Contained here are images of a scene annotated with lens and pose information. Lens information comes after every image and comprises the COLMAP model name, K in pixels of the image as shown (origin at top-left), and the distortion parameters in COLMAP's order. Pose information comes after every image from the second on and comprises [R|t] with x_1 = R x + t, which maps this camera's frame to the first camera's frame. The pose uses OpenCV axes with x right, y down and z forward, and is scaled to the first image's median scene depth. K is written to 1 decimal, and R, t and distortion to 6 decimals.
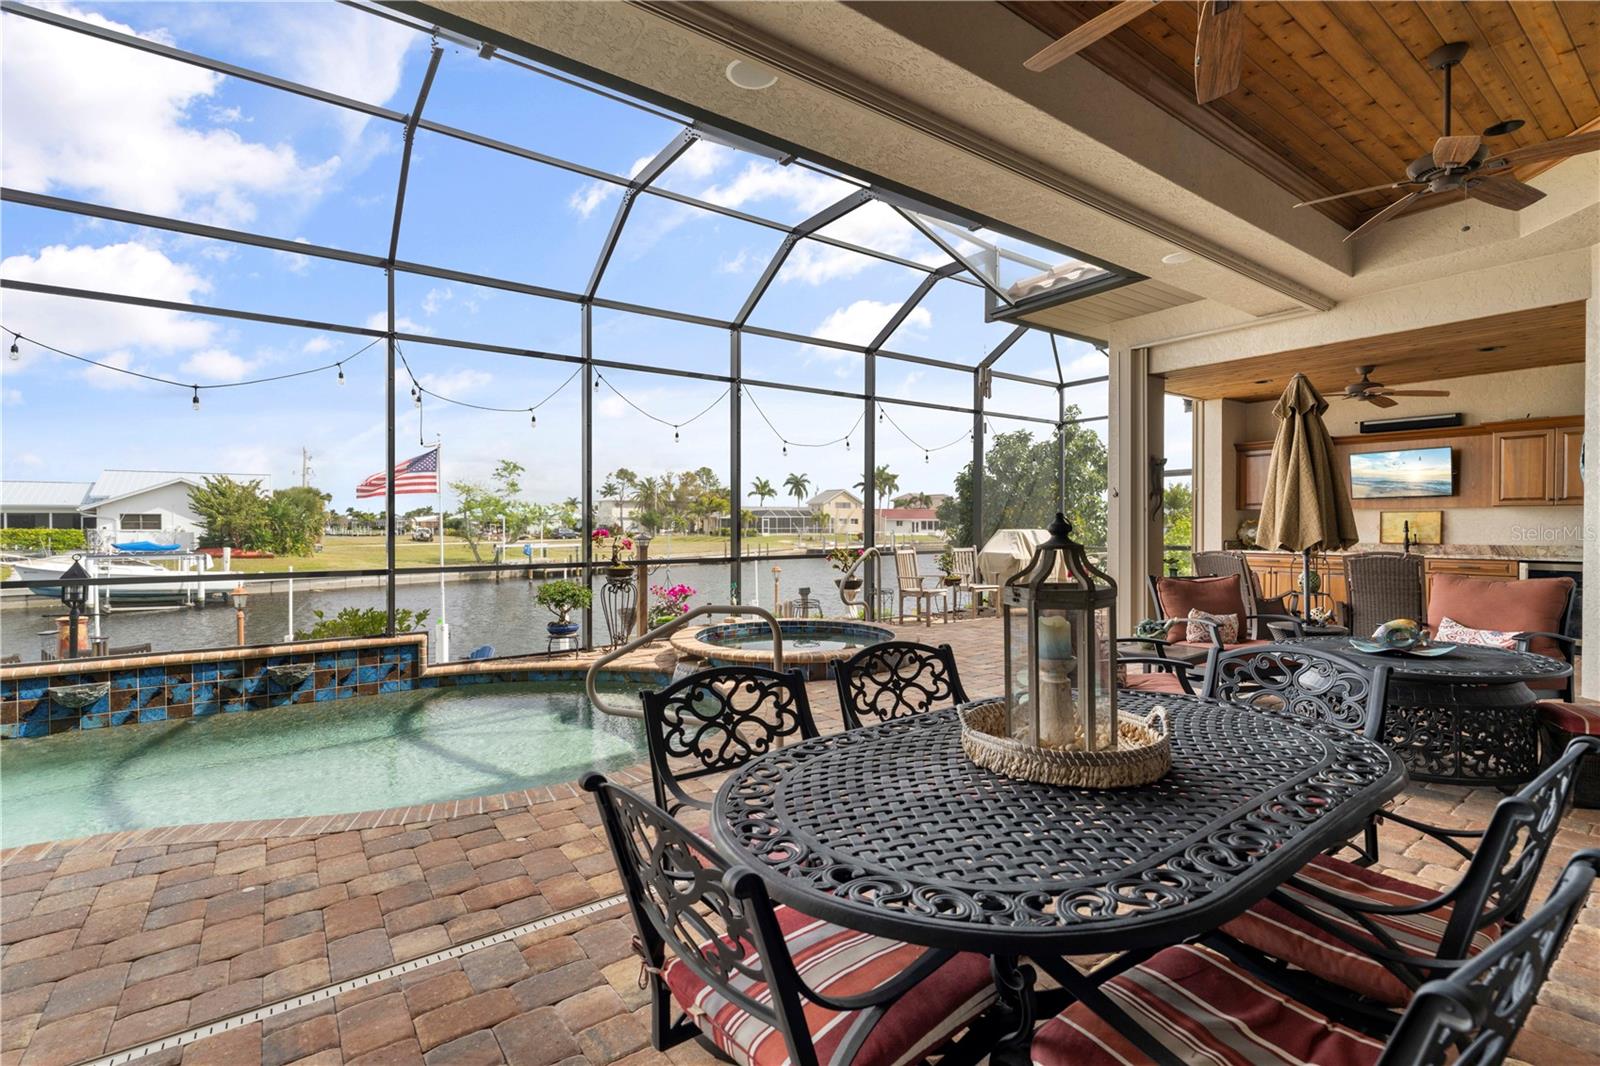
lens RADIAL K [[722.3, 0, 801.1], [0, 722.3, 538.7], [0, 0, 1]] dist [-0.003549, 0.000839]
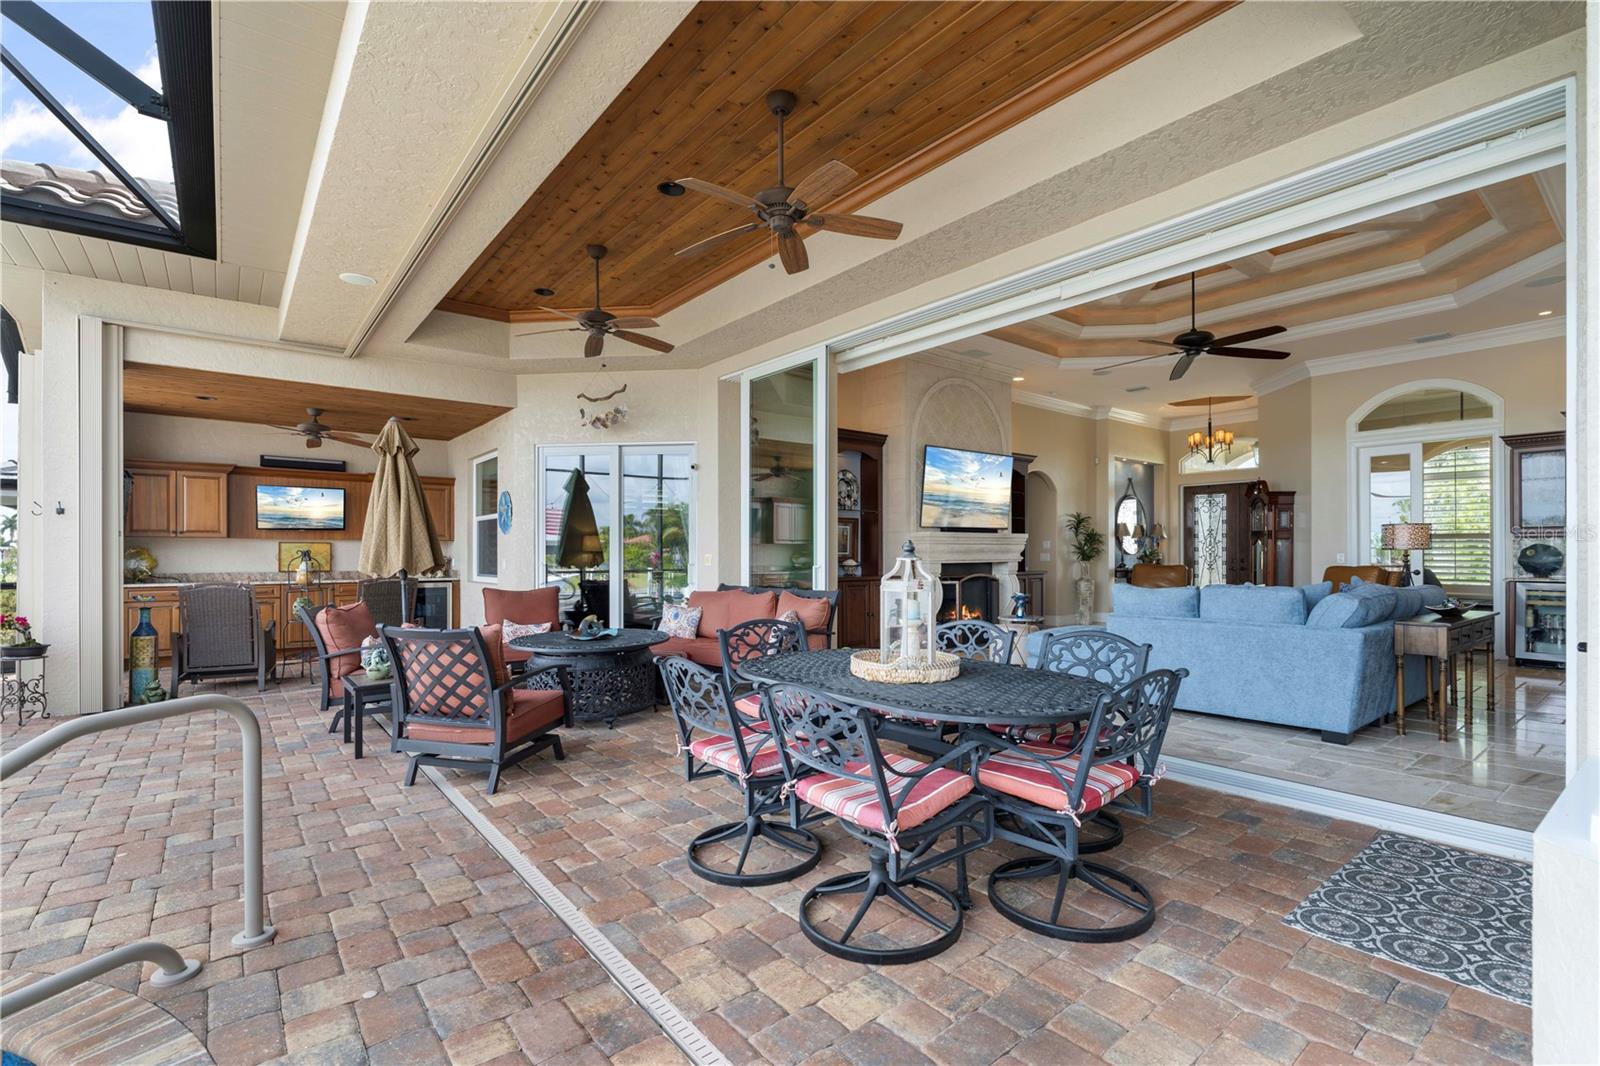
lens RADIAL K [[727.8, 0, 796.3], [0, 727.8, 553.8], [0, 0, 1]] dist [-0.010987, 0.005008]
pose [[-0.040593, 0.004311, 0.999166, -0.071063], [0.022179, 0.999748, -0.003413, 0.000140], [-0.998930, 0.022022, -0.040679, 0.066461]]
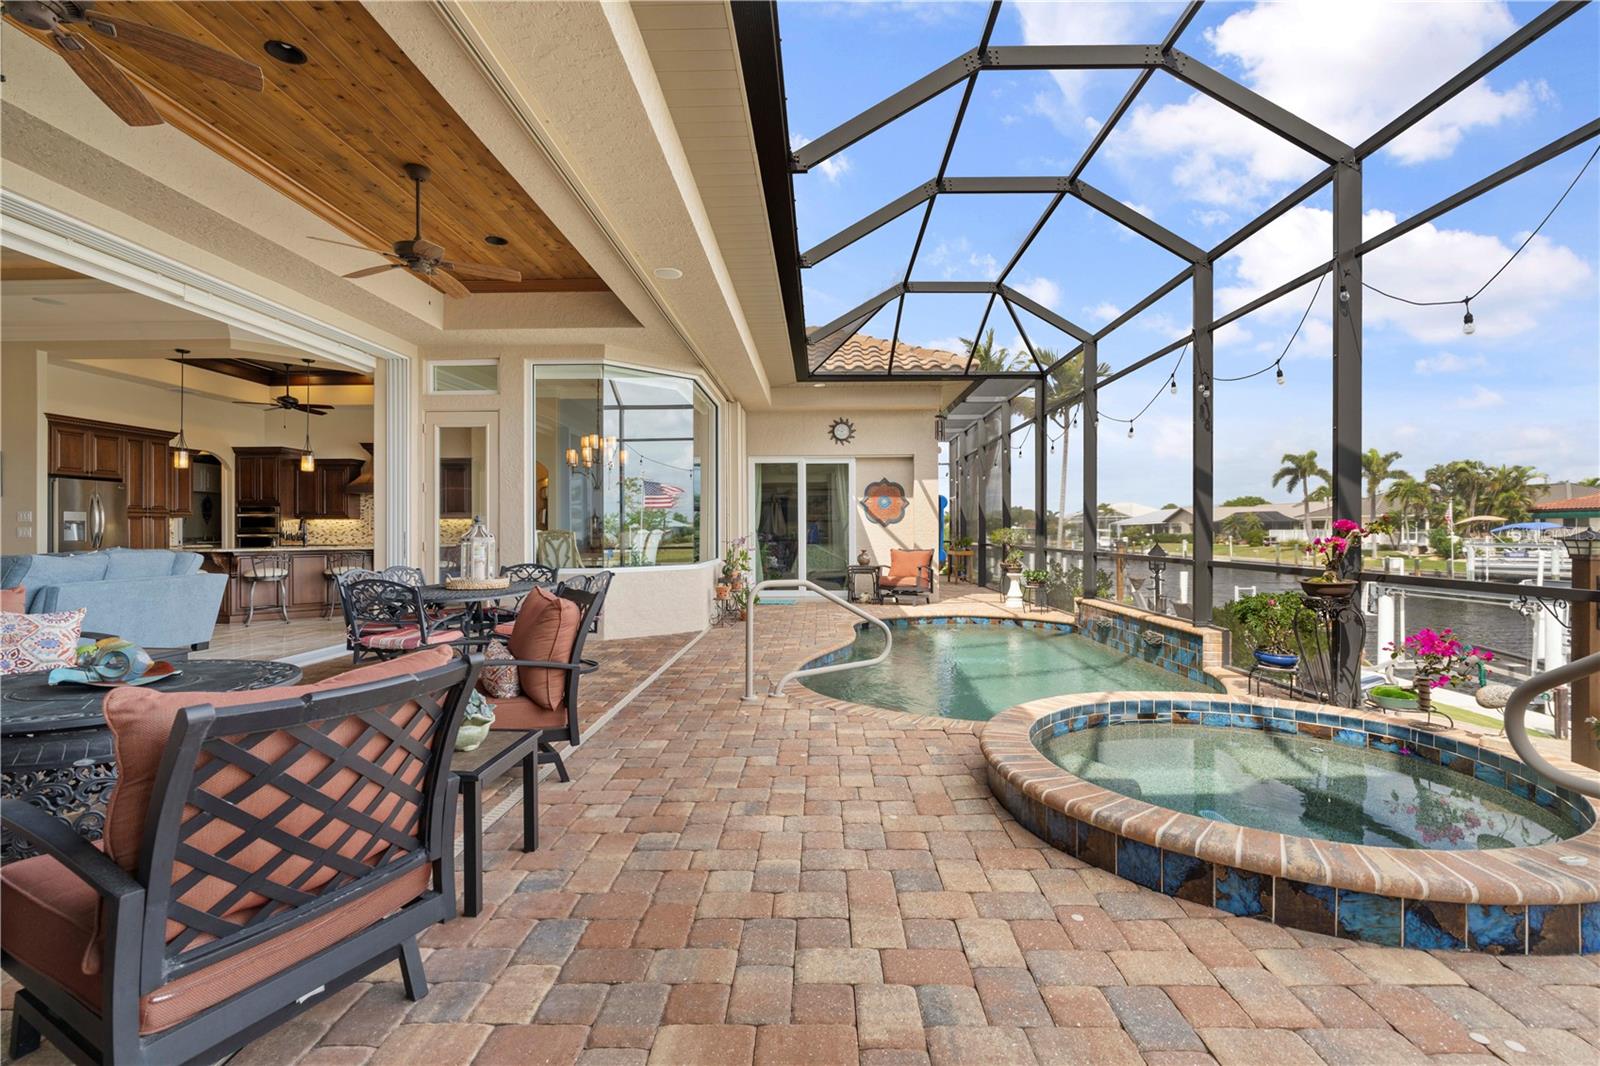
lens RADIAL K [[721.9, 0, 801.9], [0, 721.9, 529.7], [0, 0, 1]] dist [-0.005505, 0.000799]
pose [[-0.610910, 0.003757, -0.791691, 0.102481], [-0.011152, 0.999849, 0.013351, -0.001453], [0.791622, 0.016985, -0.610775, 0.207929]]
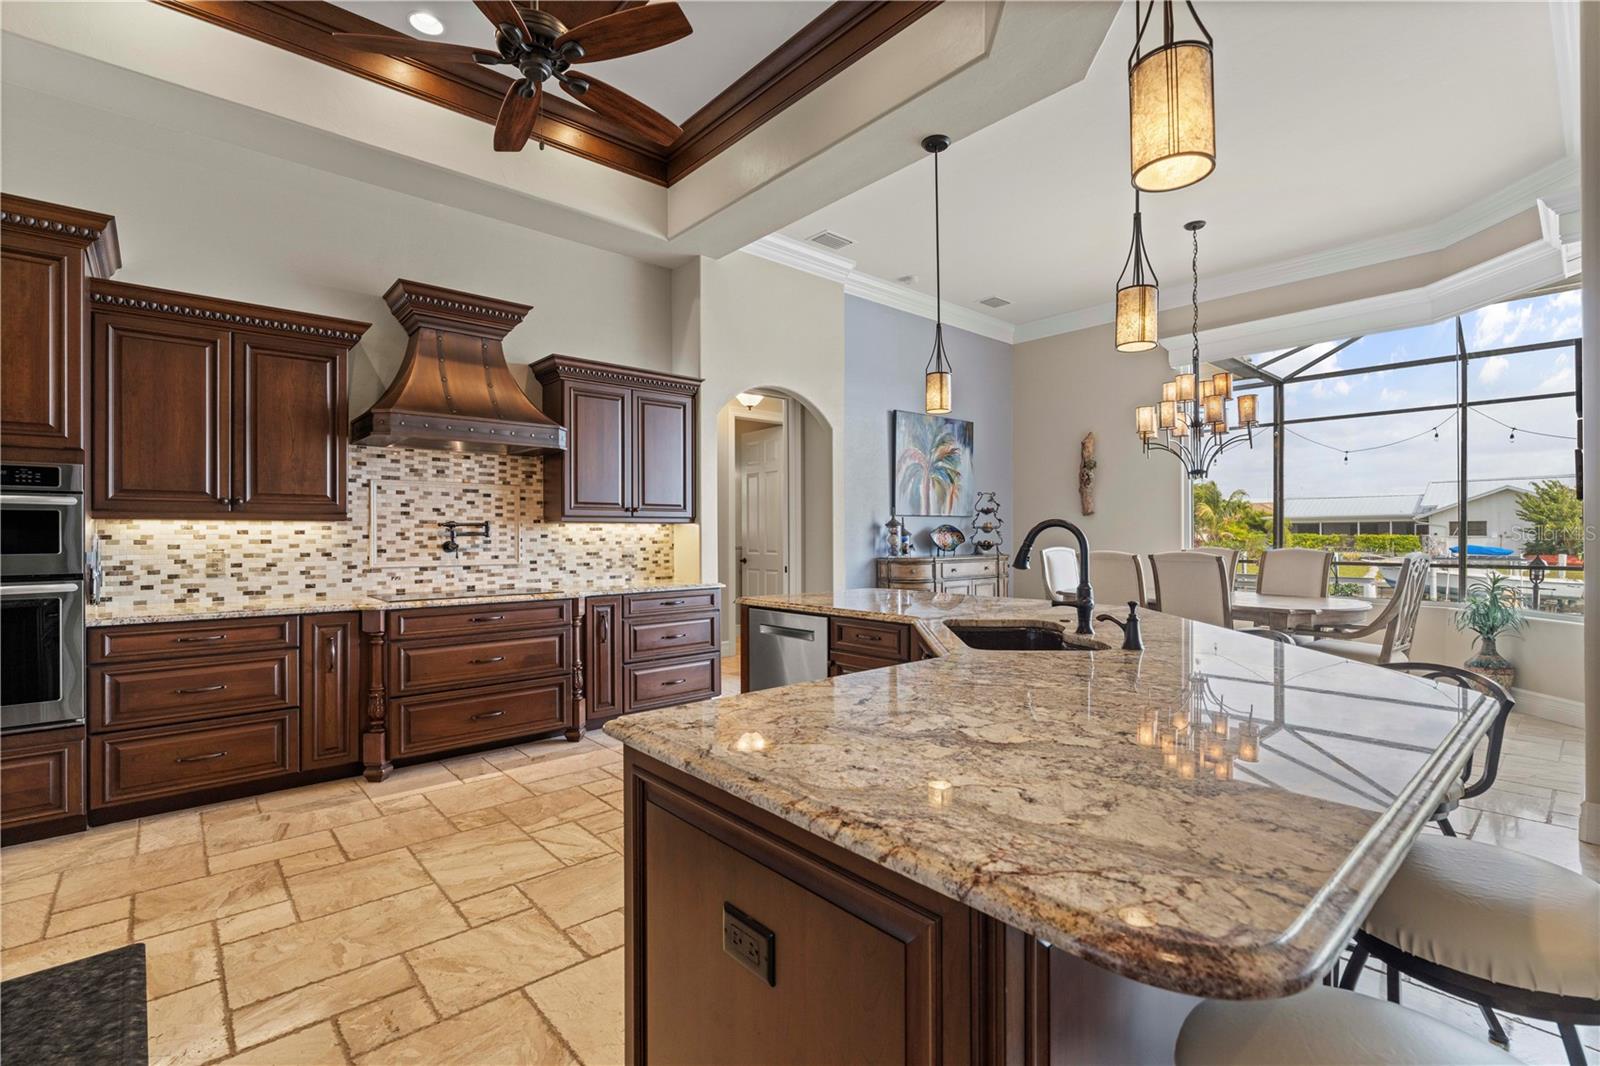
lens RADIAL K [[718.8, 0, 801.6], [0, 718.8, 532.8], [0, 0, 1]] dist [-0.005040, 0.001048]
pose [[0.099687, 0.000597, -0.995019, 0.071363], [-0.016626, 0.999861, -0.001066, 0.001348], [0.994880, 0.016650, 0.099683, -0.130928]]
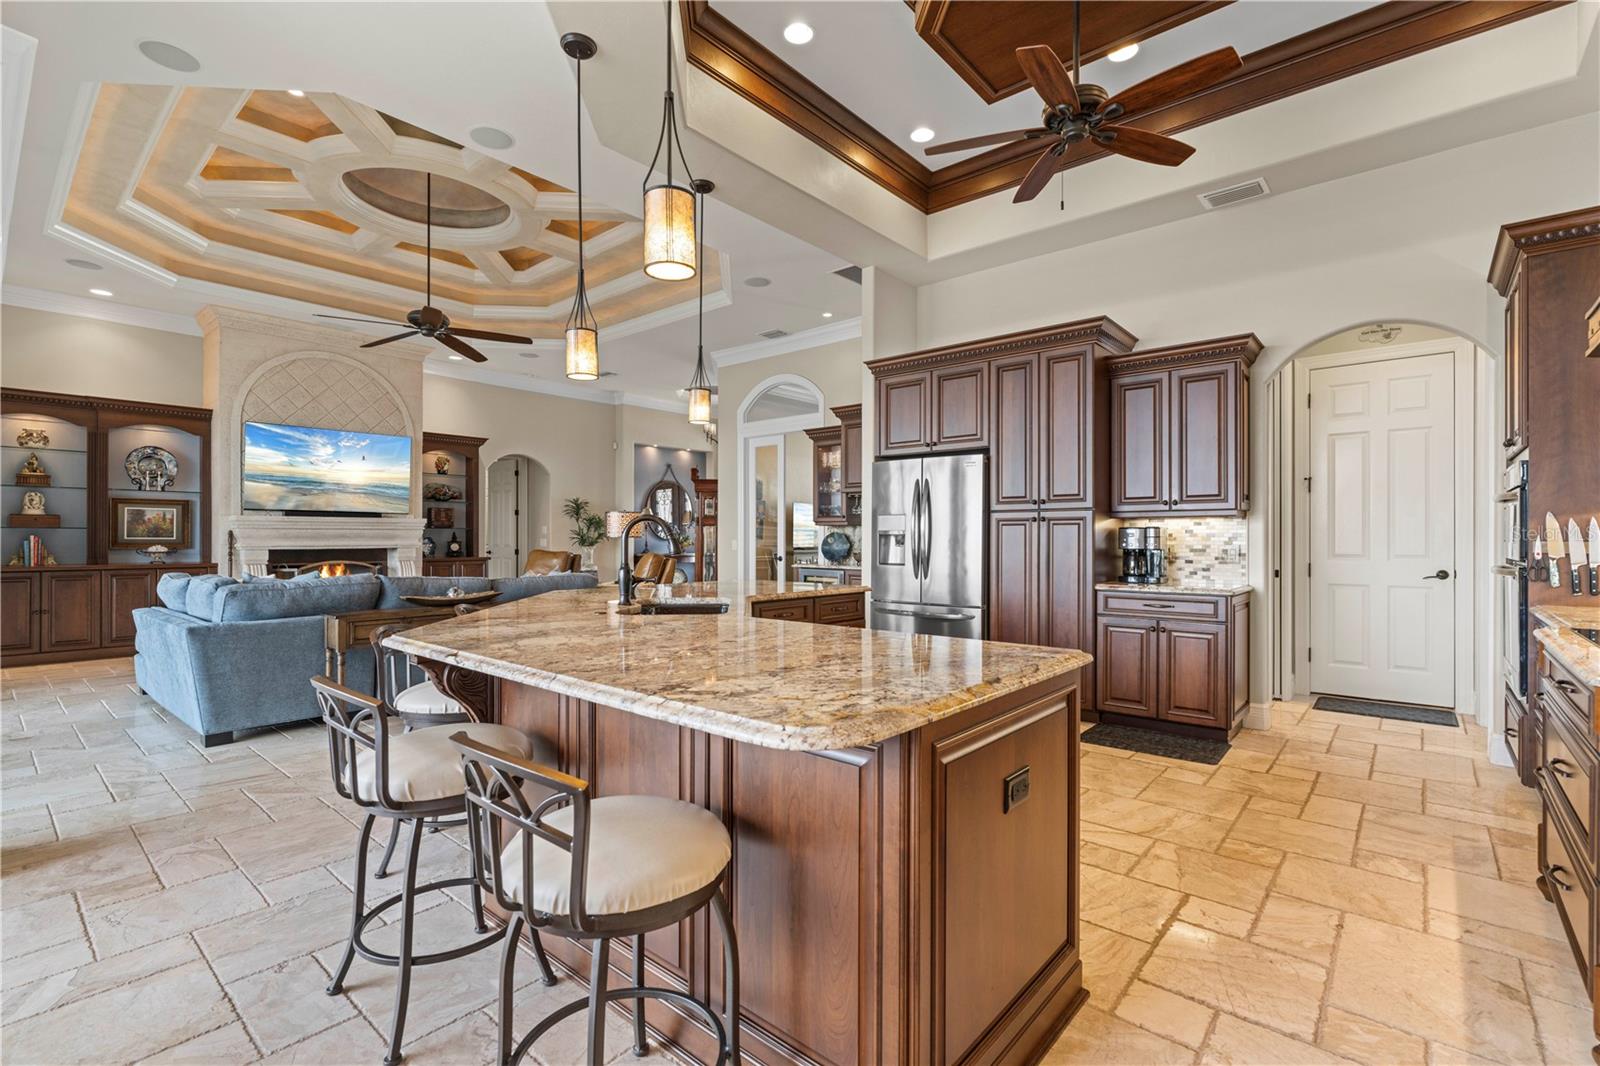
lens RADIAL K [[722.3, 0, 801.1], [0, 722.3, 538.7], [0, 0, 1]] dist [-0.003549, 0.000839]
pose [[-0.230053, 0.001705, 0.973176, -0.085212], [0.019280, 0.999810, 0.002806, 0.002568], [-0.972987, 0.019409, -0.230043, -0.097444]]
